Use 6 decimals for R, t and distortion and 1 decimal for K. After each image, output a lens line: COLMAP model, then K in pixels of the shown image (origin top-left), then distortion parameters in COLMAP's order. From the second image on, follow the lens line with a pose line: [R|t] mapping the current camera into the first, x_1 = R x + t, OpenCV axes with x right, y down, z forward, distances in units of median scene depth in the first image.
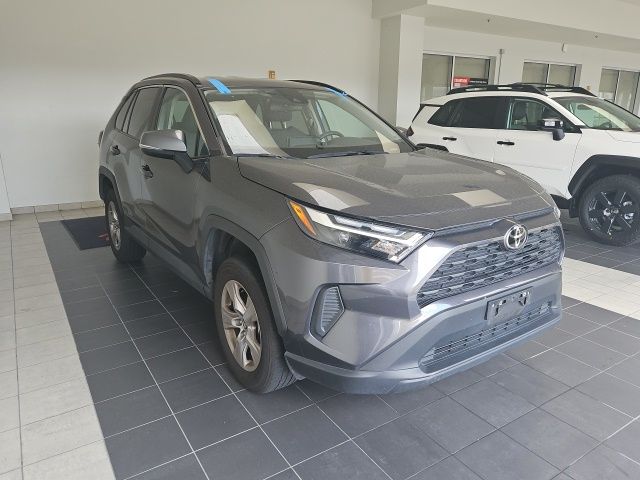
lens RADIAL K [[462.4, 0, 320.0], [0, 462.4, 240.0], [0, 0, 1]] dist [0.002726, 0.000573]
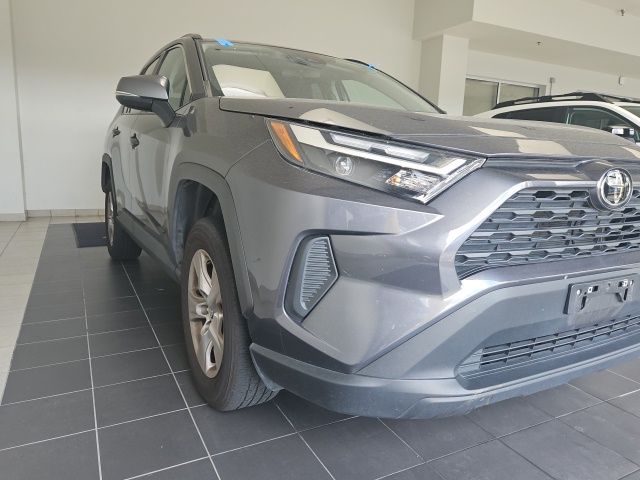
lens RADIAL K [[477.5, 0, 307.9], [0, 477.5, 224.2], [0, 0, 1]] dist [0.008245, -0.003979]
pose [[0.994387, 0.048687, -0.093940, 0.059273], [-0.058149, 0.993209, -0.100768, 0.126694], [0.088396, 0.105665, 0.990465, 0.285624]]
